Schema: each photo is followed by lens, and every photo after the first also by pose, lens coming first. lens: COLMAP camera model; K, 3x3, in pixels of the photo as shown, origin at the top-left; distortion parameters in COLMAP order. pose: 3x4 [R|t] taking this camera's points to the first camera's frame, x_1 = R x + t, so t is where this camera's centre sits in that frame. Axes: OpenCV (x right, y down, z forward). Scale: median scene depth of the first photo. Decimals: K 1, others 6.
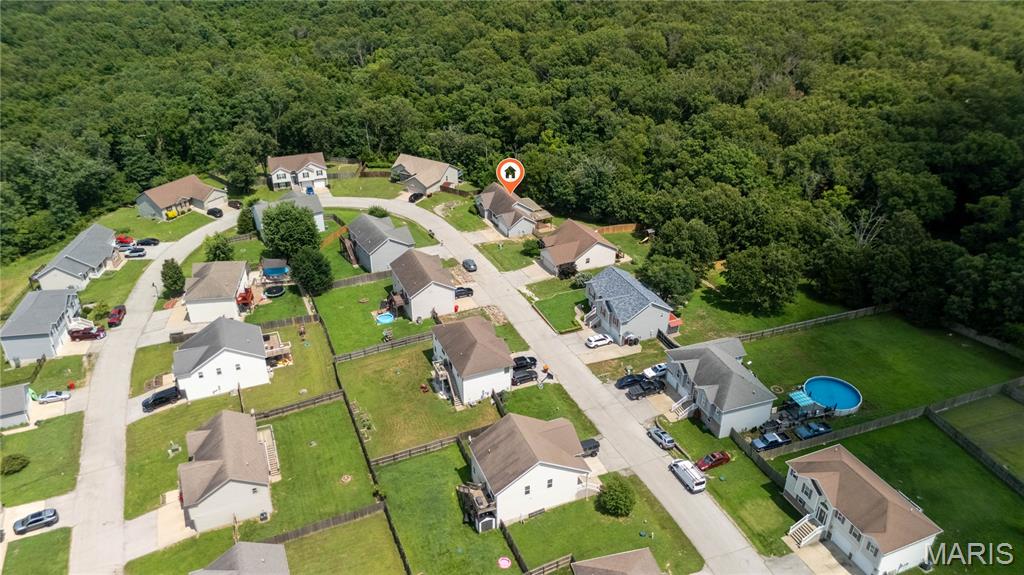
lens RADIAL K [[758.0, 0, 510.0], [0, 758.0, 285.4], [0, 0, 1]] dist [0.088482, -0.087877]
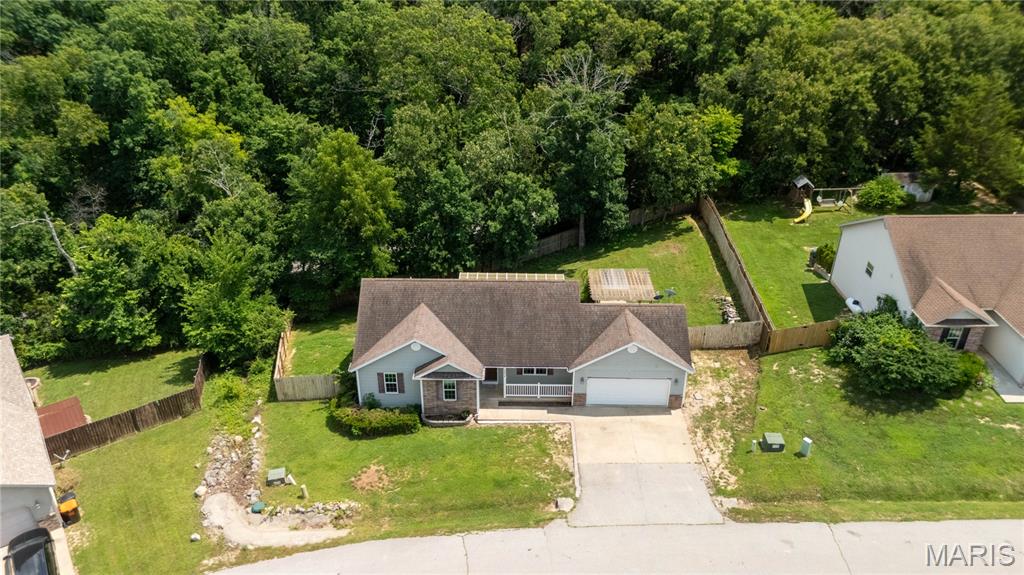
lens RADIAL K [[758.0, 0, 510.0], [0, 758.0, 285.4], [0, 0, 1]] dist [0.088482, -0.087877]
pose [[0.429371, -0.451367, 0.782246, -0.187749], [0.443986, 0.859754, 0.252389, -0.168622], [-0.786459, 0.238938, 0.569554, 0.787738]]
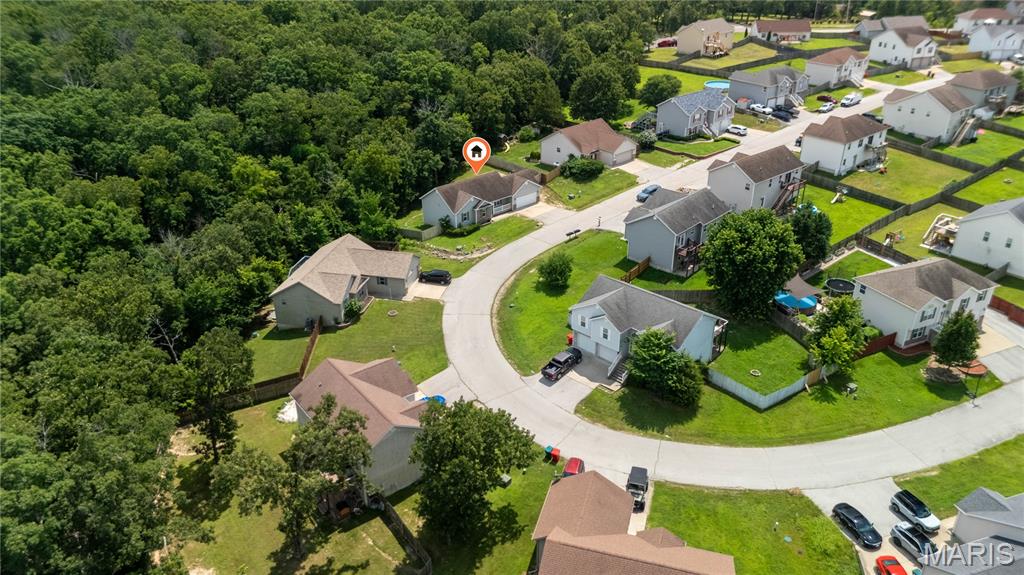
lens RADIAL K [[758.0, 0, 510.0], [0, 758.0, 285.4], [0, 0, 1]] dist [0.088482, -0.087877]
pose [[-0.294670, -0.435288, 0.850702, -0.615633], [0.476451, 0.704761, 0.525648, -0.377995], [-0.828350, 0.560210, -0.000278, 0.953100]]
